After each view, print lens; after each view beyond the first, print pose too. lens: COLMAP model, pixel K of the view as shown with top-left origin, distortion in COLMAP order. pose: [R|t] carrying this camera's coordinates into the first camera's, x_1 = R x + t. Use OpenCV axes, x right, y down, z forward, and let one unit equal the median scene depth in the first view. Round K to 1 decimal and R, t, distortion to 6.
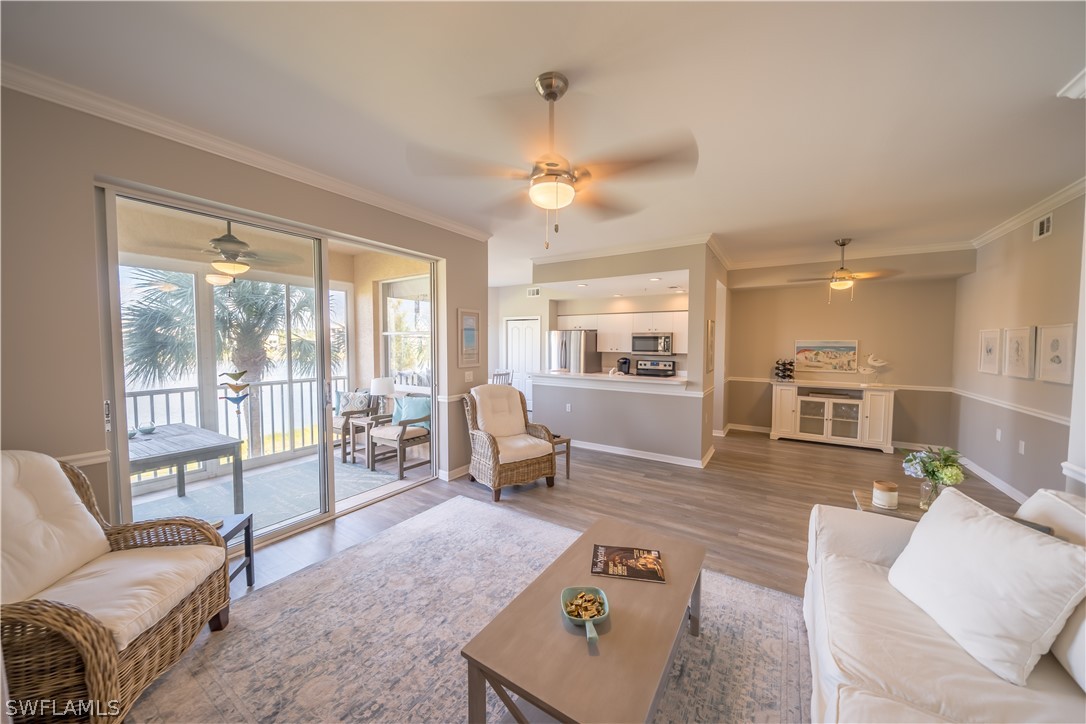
lens RADIAL K [[374.2, 0, 547.5], [0, 374.2, 361.0], [0, 0, 1]] dist [-0.001962, -0.000041]
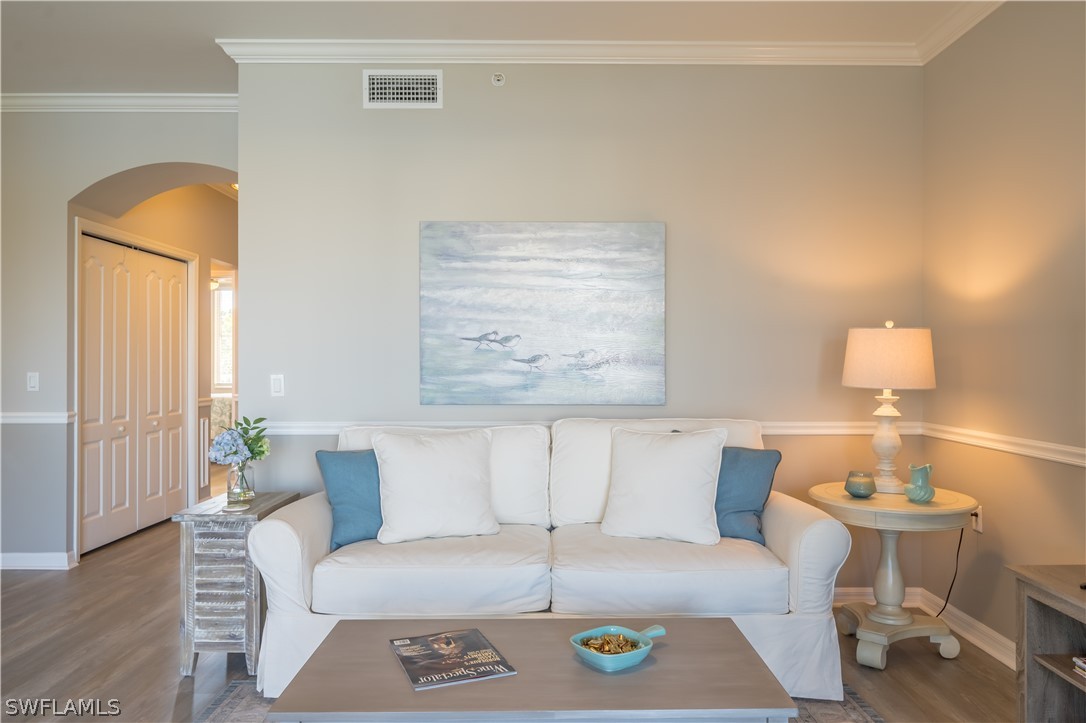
lens RADIAL K [[766.9, 0, 550.2], [0, 766.9, 361.4], [0, 0, 1]] dist [0.003607, 0.003911]
pose [[-0.547287, -0.003992, 0.836936, -0.236019], [0.037204, 0.998884, 0.029093, 0.026270], [-0.836118, 0.047059, -0.546527, 0.437963]]
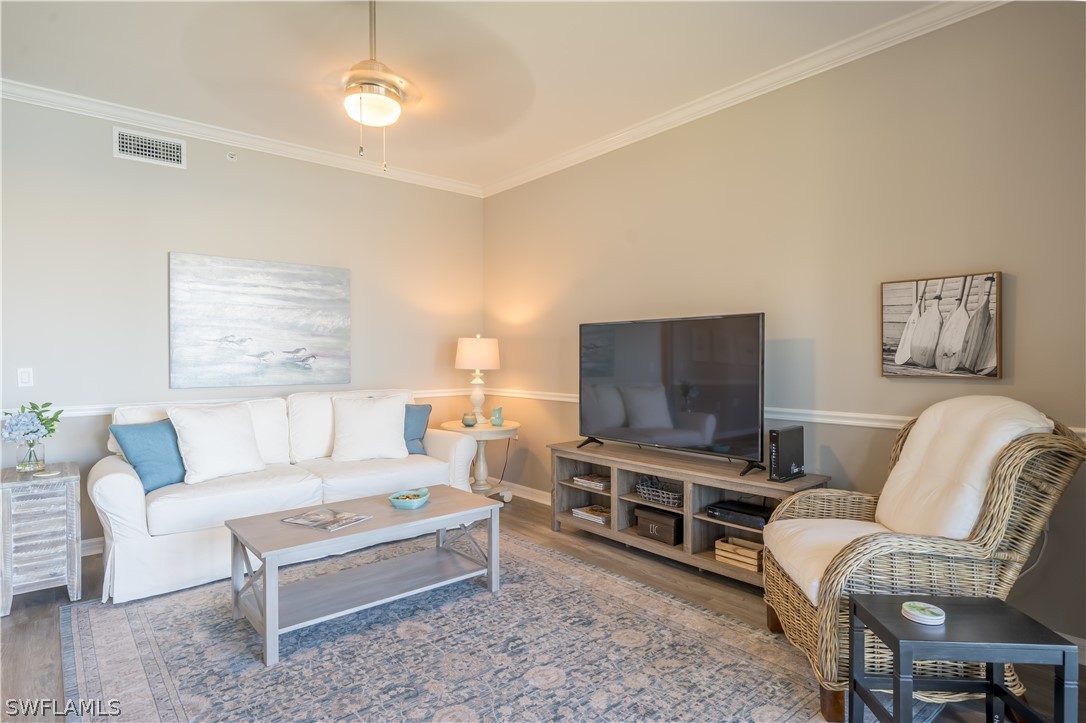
lens RADIAL K [[584.5, 0, 543.0], [0, 584.5, 361.5], [0, 0, 1]] dist [0.005544, 0.001672]
pose [[-0.955469, -0.002568, 0.295080, -0.230610], [0.014295, 0.998385, 0.054976, 0.016722], [-0.294745, 0.056746, -0.953890, 0.676123]]
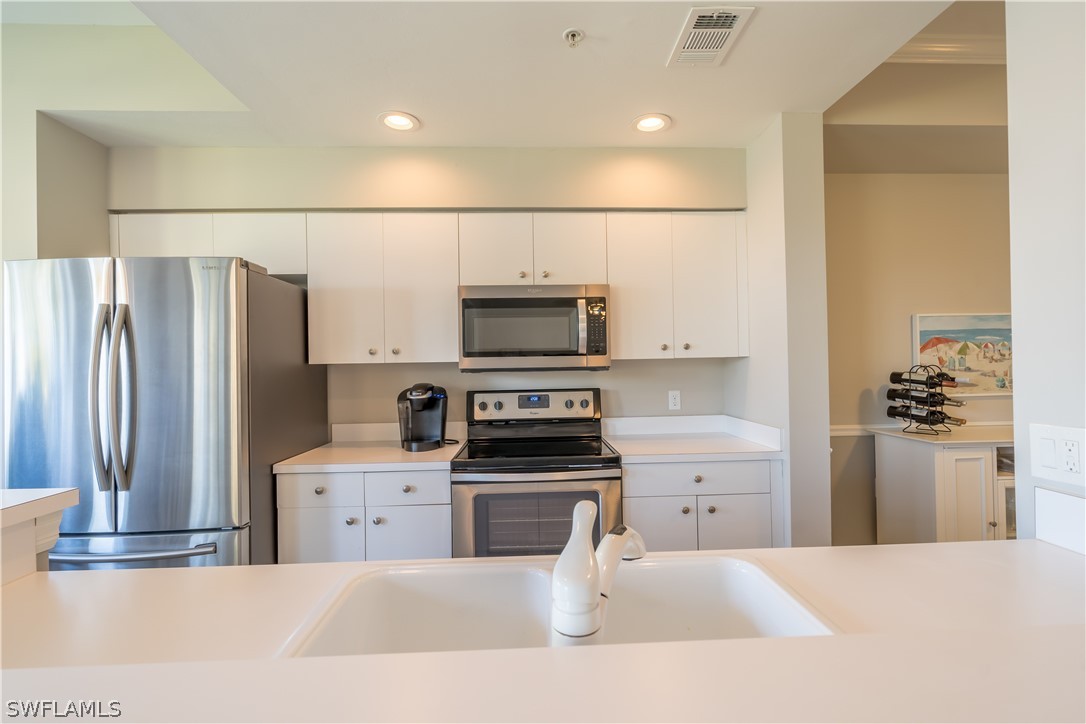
lens RADIAL K [[473.6, 0, 543.0], [0, 473.6, 362.0], [0, 0, 1]] dist [-0.000323, -0.000260]
pose [[0.821304, -0.016580, 0.570250, 0.105741], [0.049321, 0.997899, -0.042020, -0.007582], [-0.568355, 0.062636, 0.820396, 0.850334]]
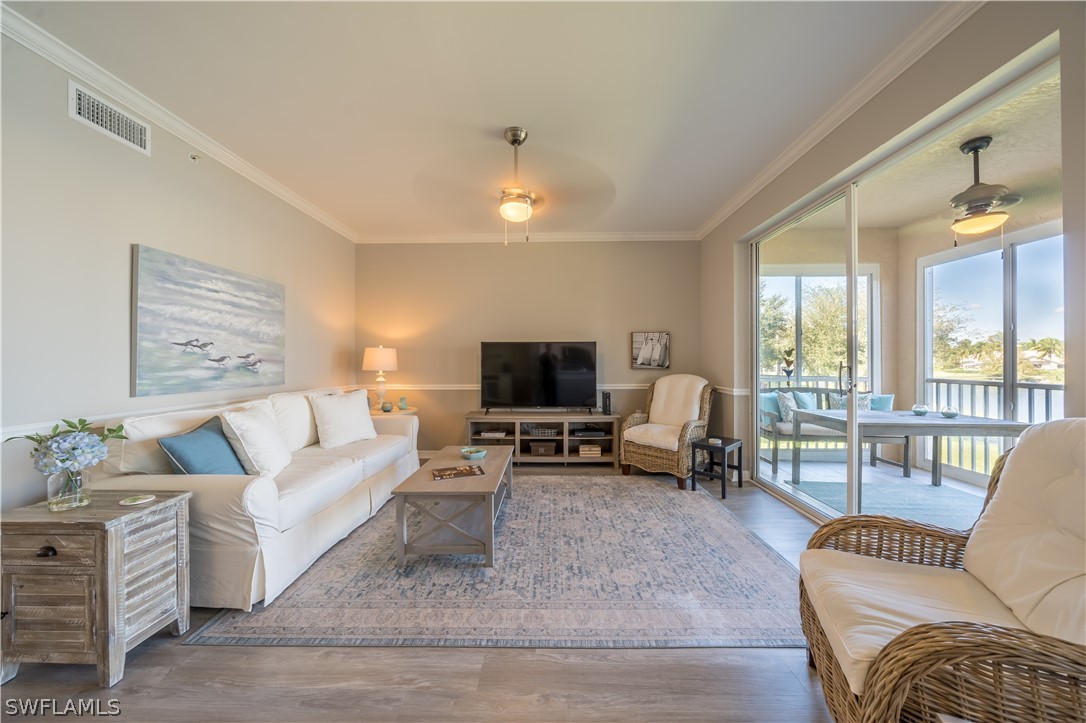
lens RADIAL K [[374.2, 0, 547.5], [0, 374.2, 360.5], [0, 0, 1]] dist [-0.001962, -0.000041]
pose [[-0.849016, -0.000881, -0.528366, 0.201049], [-0.024749, 0.998967, 0.038103, 0.016323], [0.527787, 0.045427, -0.848161, 0.705667]]
